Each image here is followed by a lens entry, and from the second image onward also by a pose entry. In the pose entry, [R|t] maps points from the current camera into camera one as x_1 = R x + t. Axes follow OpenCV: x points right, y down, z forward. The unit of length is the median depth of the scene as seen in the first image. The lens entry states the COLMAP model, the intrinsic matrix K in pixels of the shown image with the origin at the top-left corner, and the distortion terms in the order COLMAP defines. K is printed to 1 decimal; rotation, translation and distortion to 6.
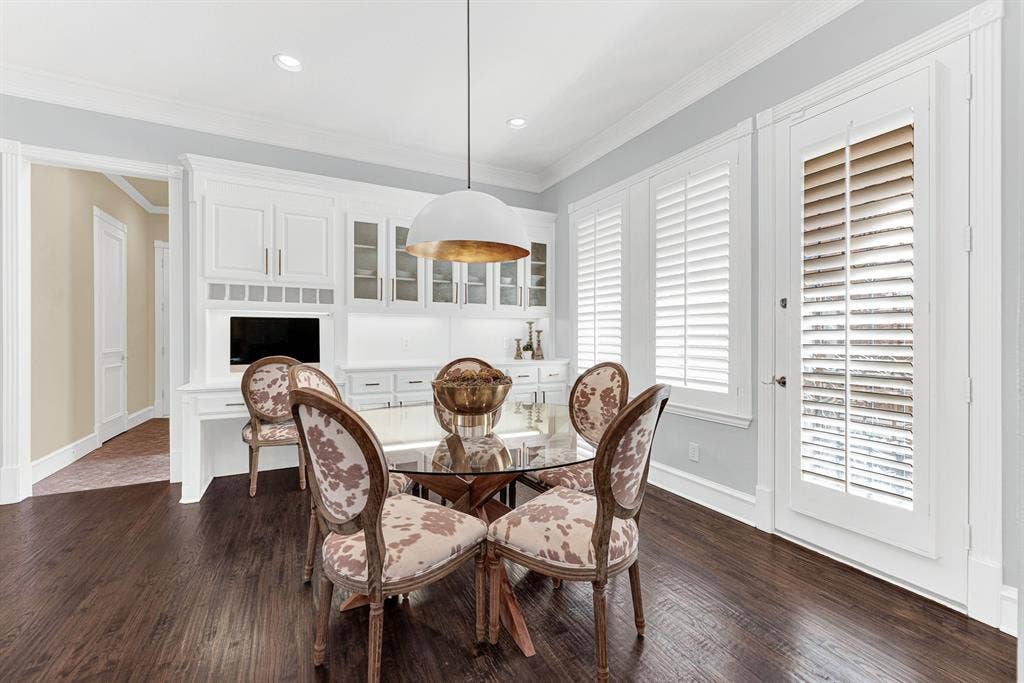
lens RADIAL K [[416.7, 0, 512.8], [0, 416.7, 336.4], [0, 0, 1]] dist [-0.001096, -0.000219]
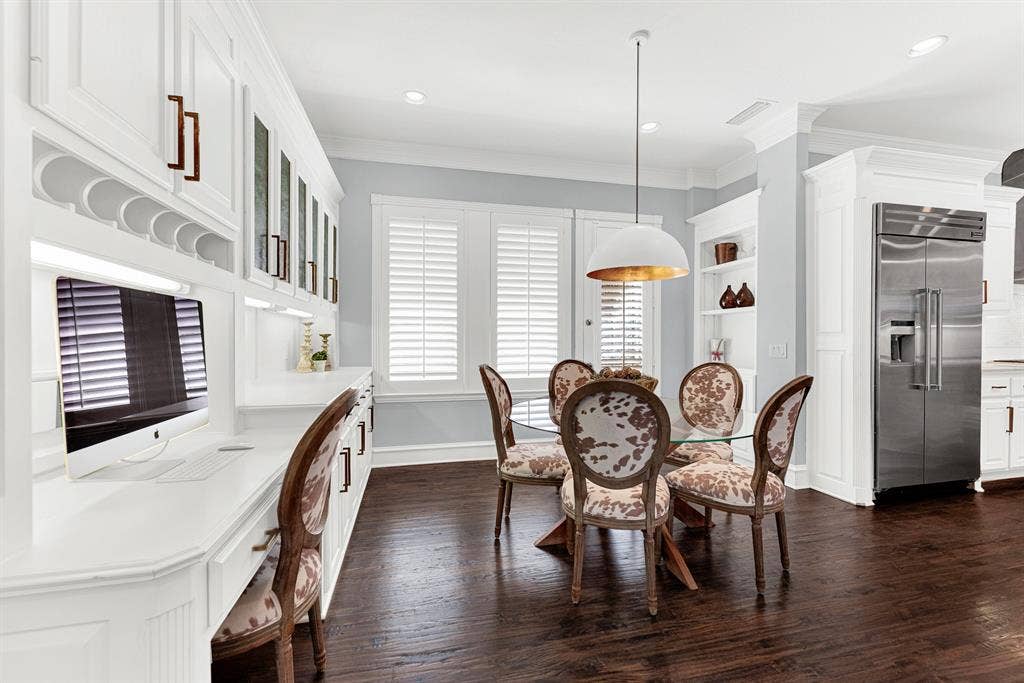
lens RADIAL K [[416.7, 0, 508.0], [0, 416.7, 344.9], [0, 0, 1]] dist [-0.001096, -0.000219]
pose [[0.258384, -0.008287, 0.966007, -0.852451], [0.002823, 0.999965, 0.007824, 0.001013], [-0.966038, 0.000705, 0.258398, 0.634705]]
